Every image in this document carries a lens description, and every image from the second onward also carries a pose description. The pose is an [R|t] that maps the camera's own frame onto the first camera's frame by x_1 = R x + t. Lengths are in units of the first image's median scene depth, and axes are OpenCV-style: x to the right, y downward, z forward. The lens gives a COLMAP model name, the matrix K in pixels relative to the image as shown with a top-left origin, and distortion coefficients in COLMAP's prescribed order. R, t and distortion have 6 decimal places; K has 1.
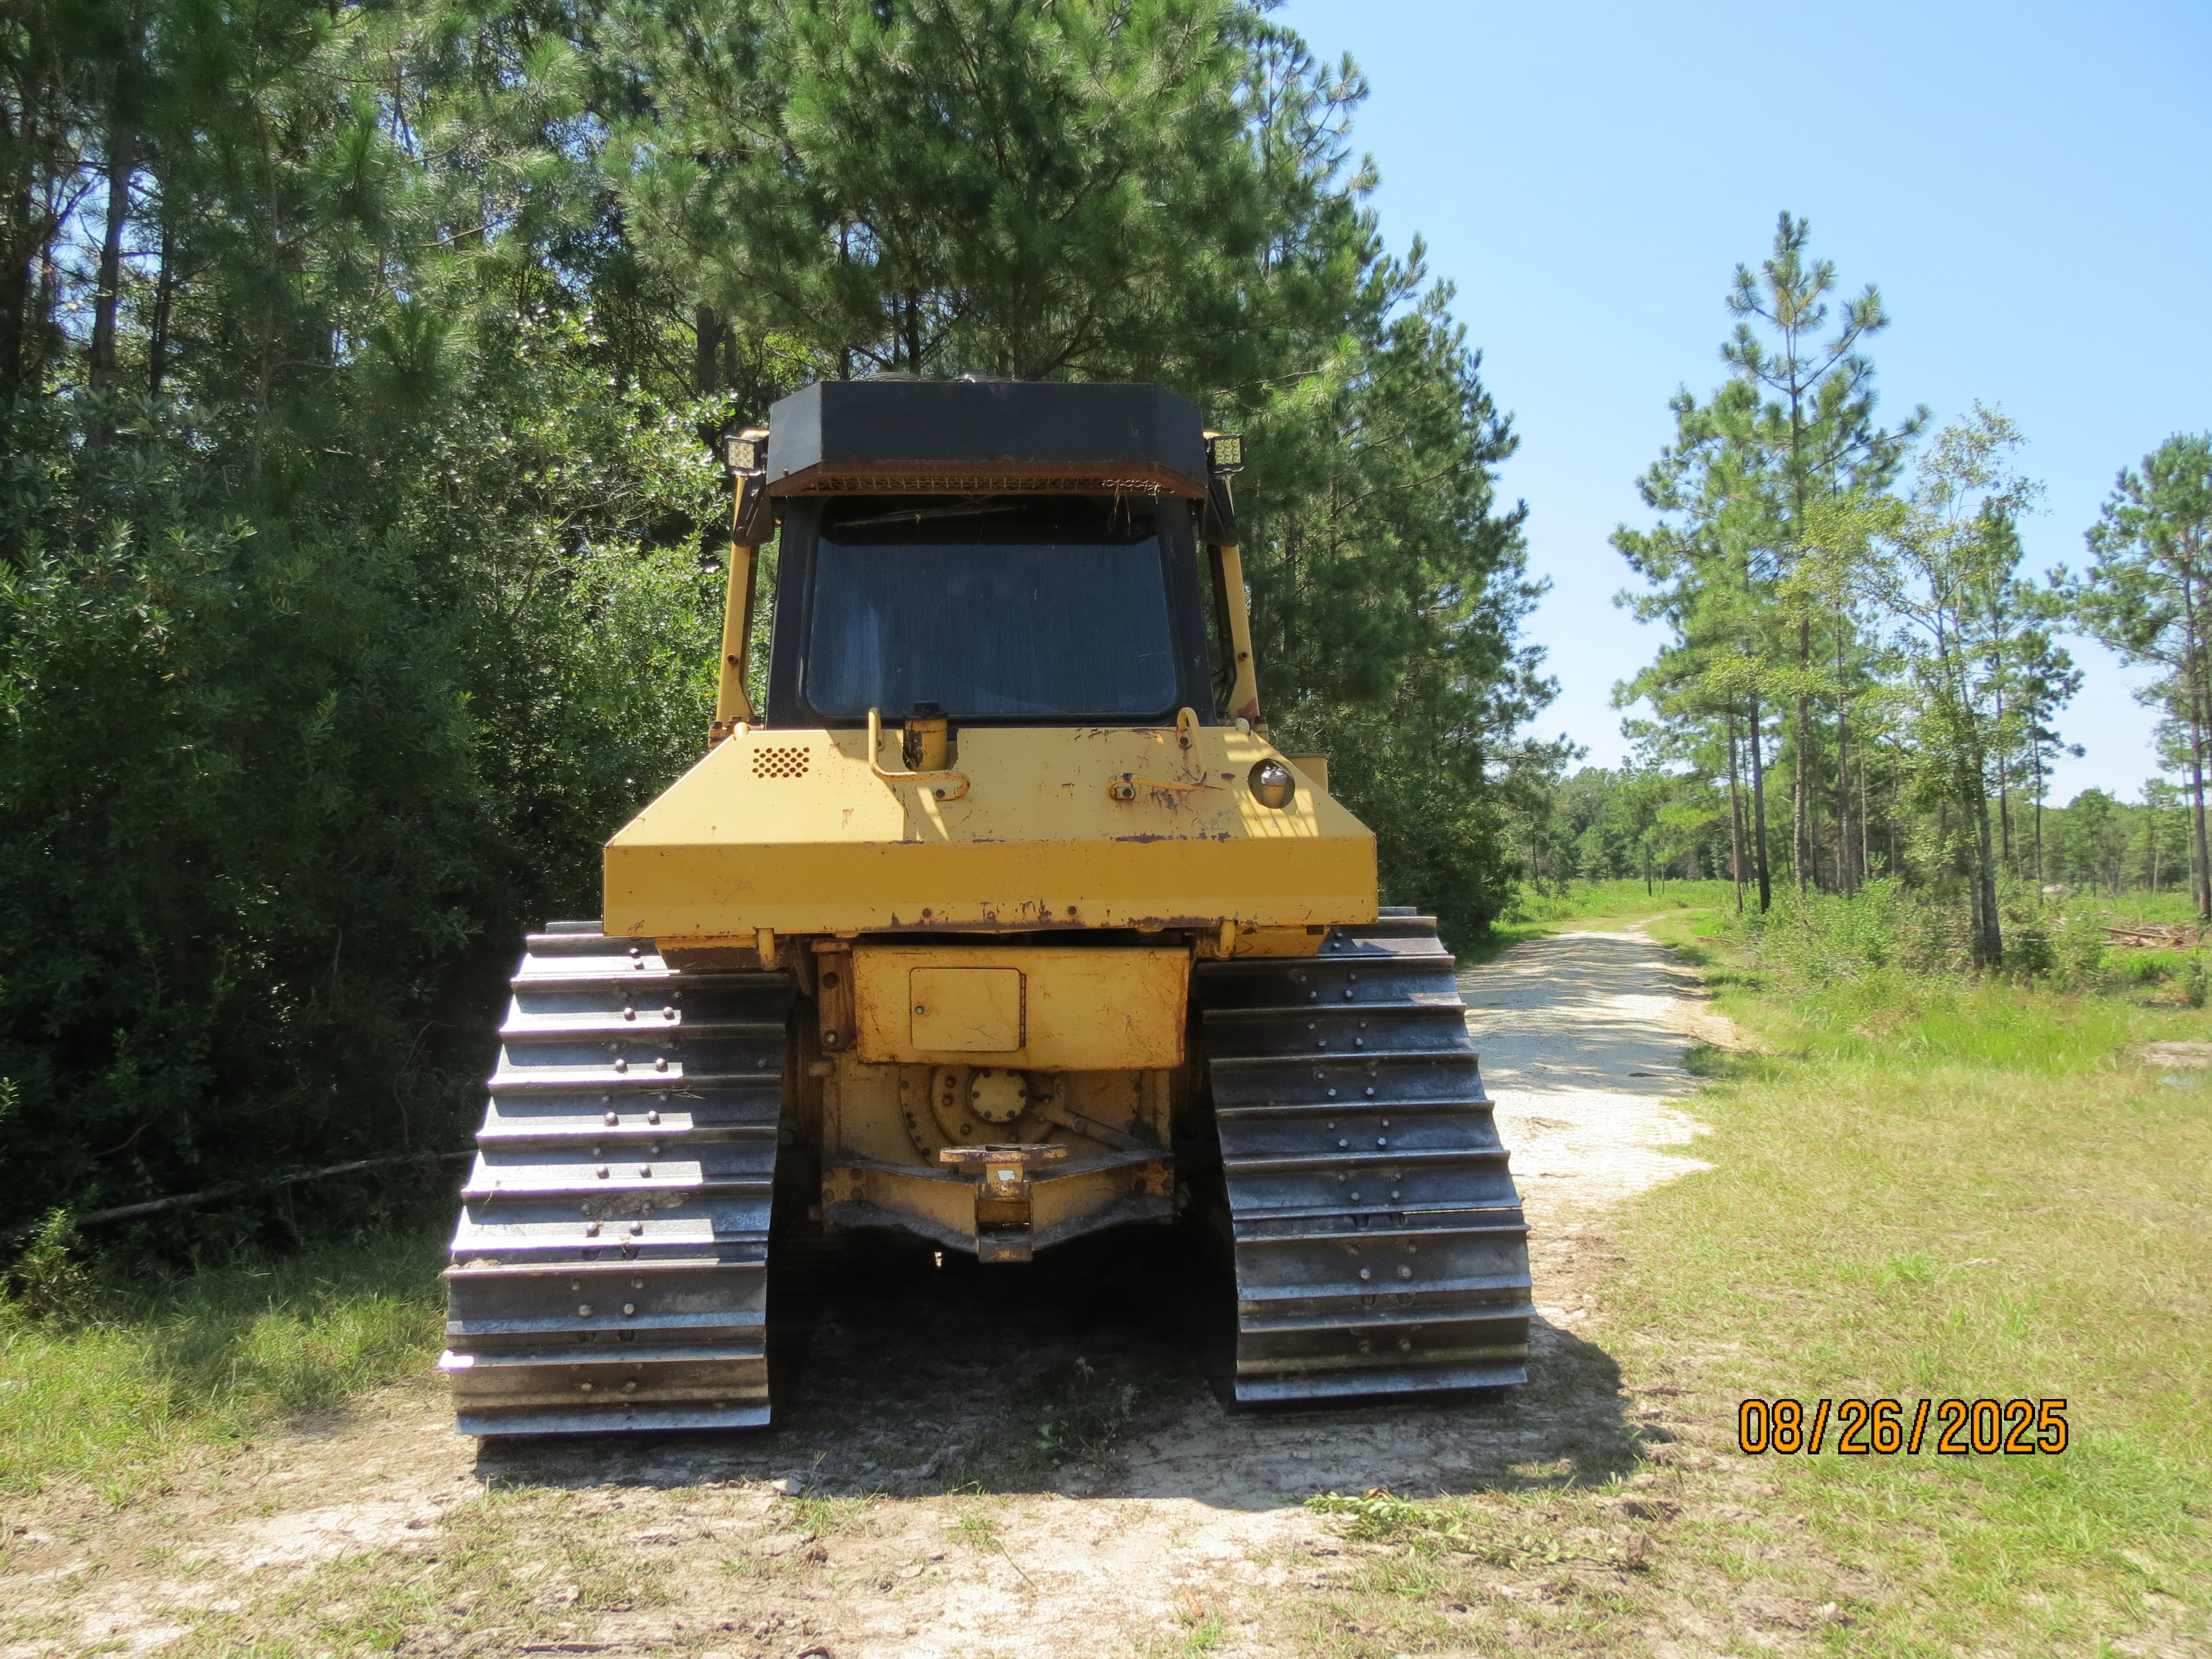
lens RADIAL K [[1578.8, 0, 1102.0], [0, 1578.8, 831.4], [0, 0, 1]] dist [-0.024571, 0.015191]
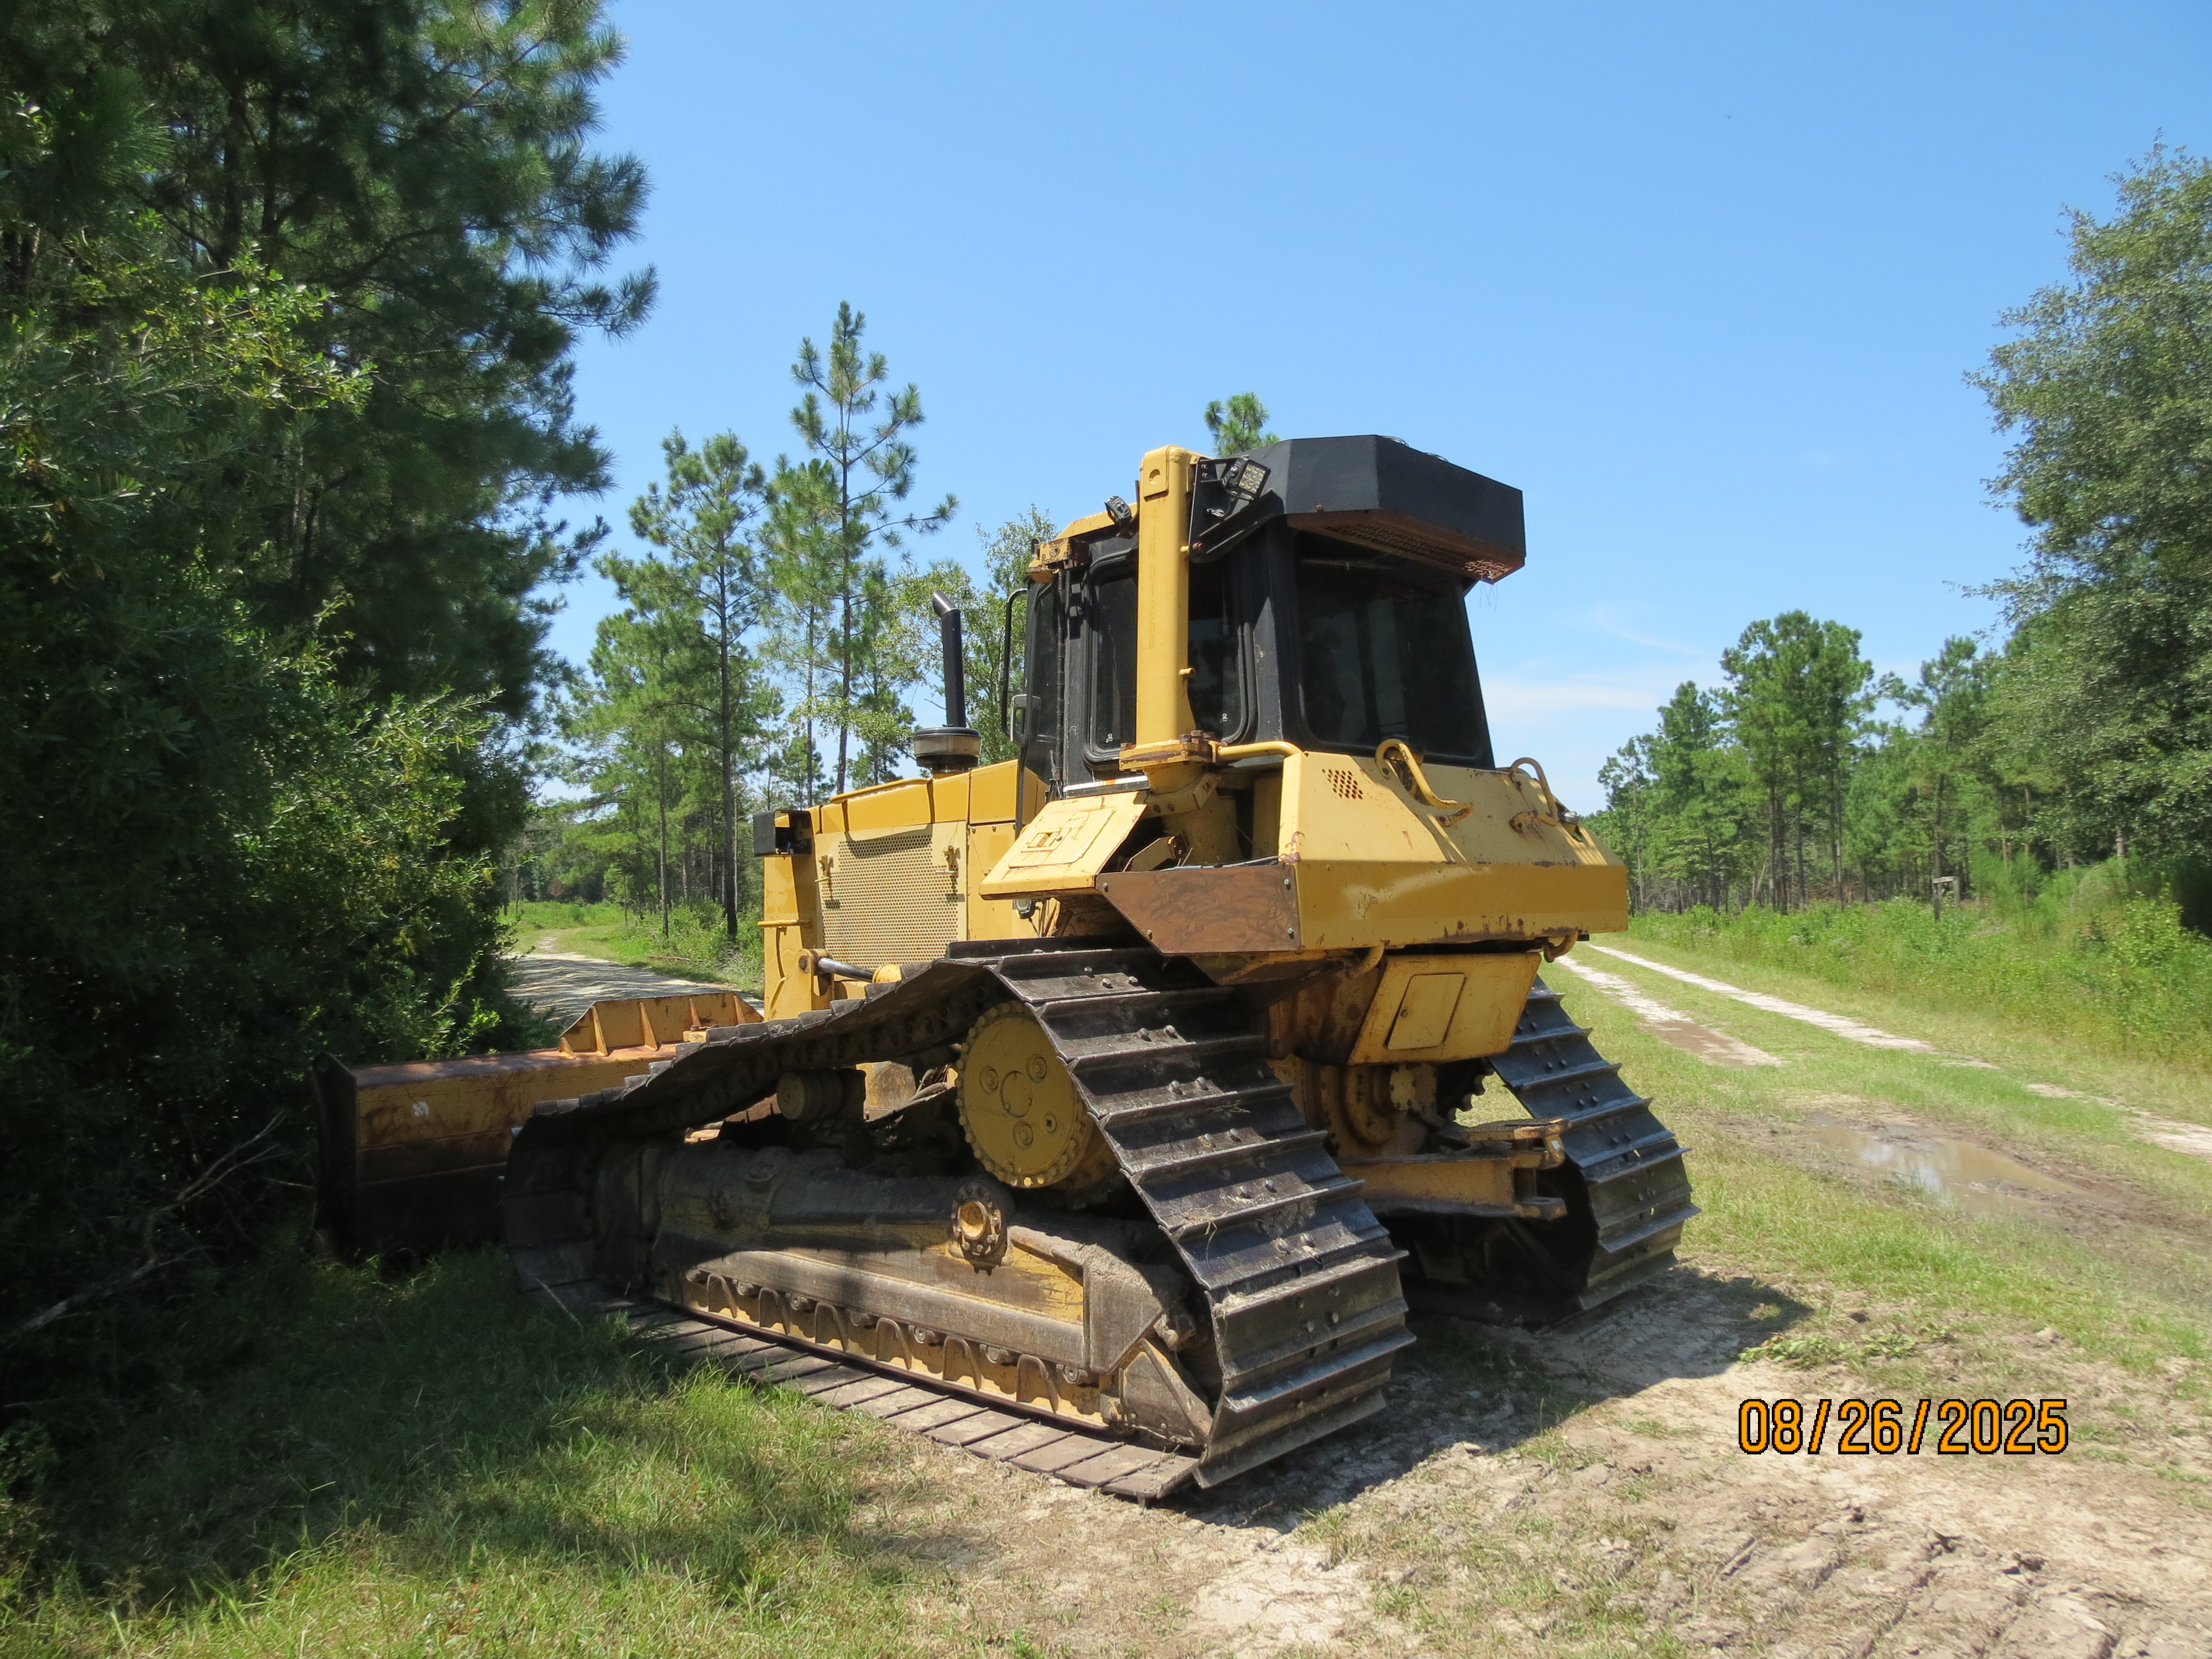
lens RADIAL K [[1578.8, 0, 1094.8], [0, 1578.8, 828.5], [0, 0, 1]] dist [-0.024571, 0.015191]
pose [[0.732134, 0.031637, 0.680426, -0.187590], [-0.021035, 0.999494, -0.023839, 0.002524], [-0.680836, 0.003140, 0.732429, 0.060492]]
